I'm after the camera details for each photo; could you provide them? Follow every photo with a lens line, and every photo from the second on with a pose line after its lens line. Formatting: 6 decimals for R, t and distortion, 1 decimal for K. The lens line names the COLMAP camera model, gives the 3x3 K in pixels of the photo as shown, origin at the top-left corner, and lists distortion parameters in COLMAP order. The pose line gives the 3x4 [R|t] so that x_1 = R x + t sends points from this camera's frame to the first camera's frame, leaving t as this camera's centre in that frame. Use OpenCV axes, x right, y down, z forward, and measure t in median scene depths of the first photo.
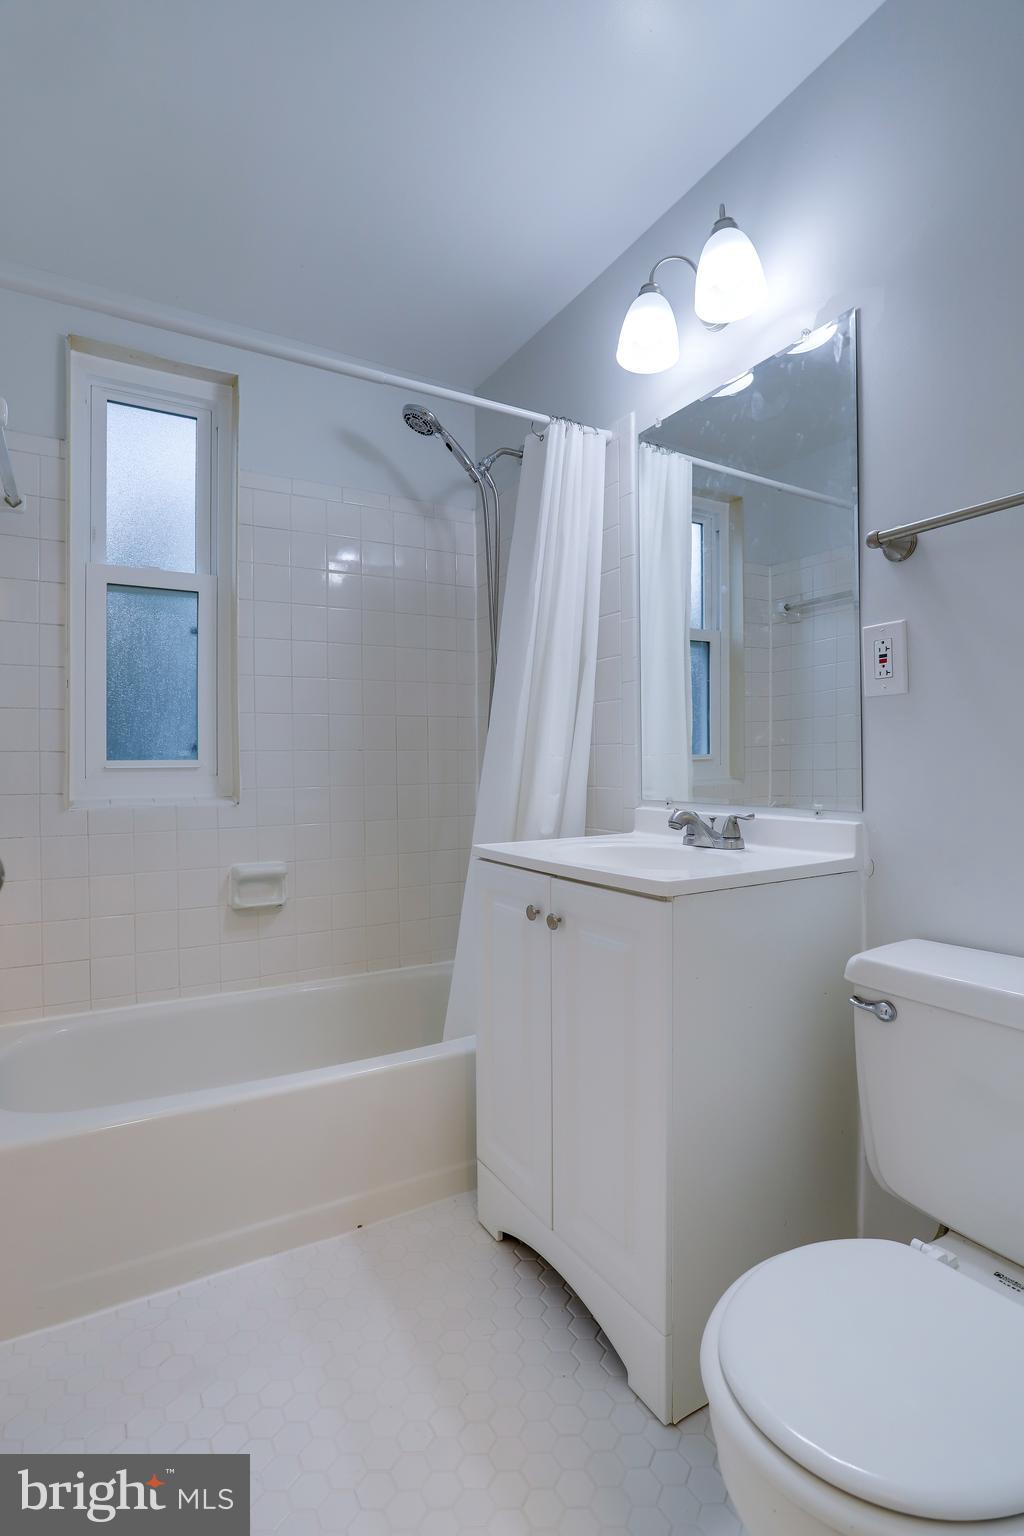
lens RADIAL K [[724.4, 0, 509.8], [0, 724.4, 767.4], [0, 0, 1]] dist [-0.081200, 0.041826]
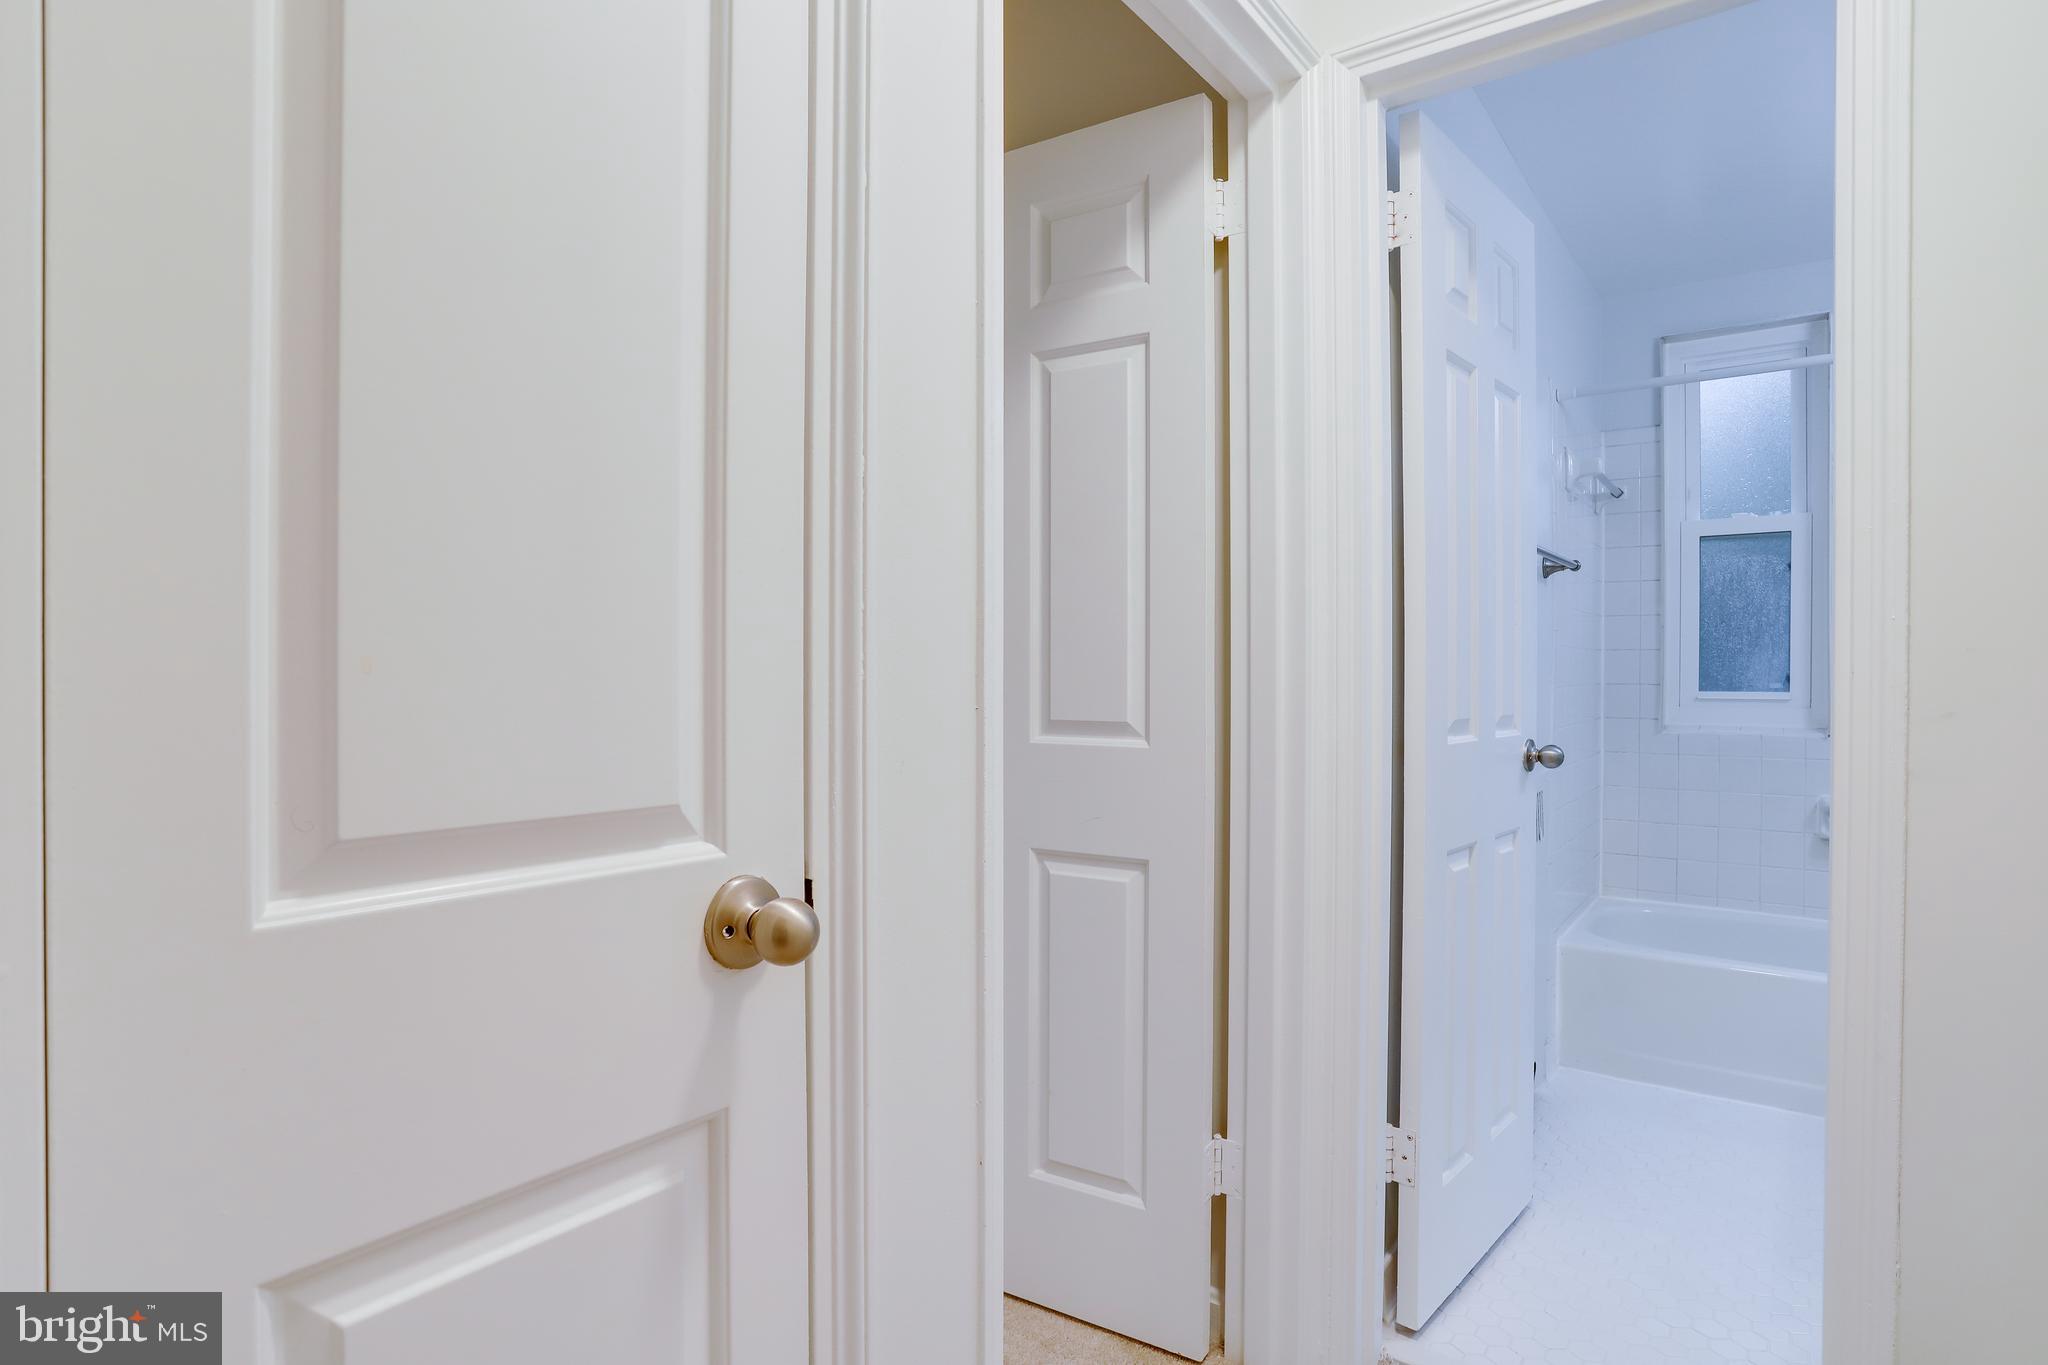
lens RADIAL K [[1072.7, 0, 1017.3], [0, 1072.7, 678.1], [0, 0, 1]] dist [-0.066400, 0.033461]
pose [[0.385118, 0.014399, -0.922755, 0.610297], [-0.008654, 0.999891, 0.011991, -0.044969], [0.922827, 0.003368, 0.385200, -0.715595]]
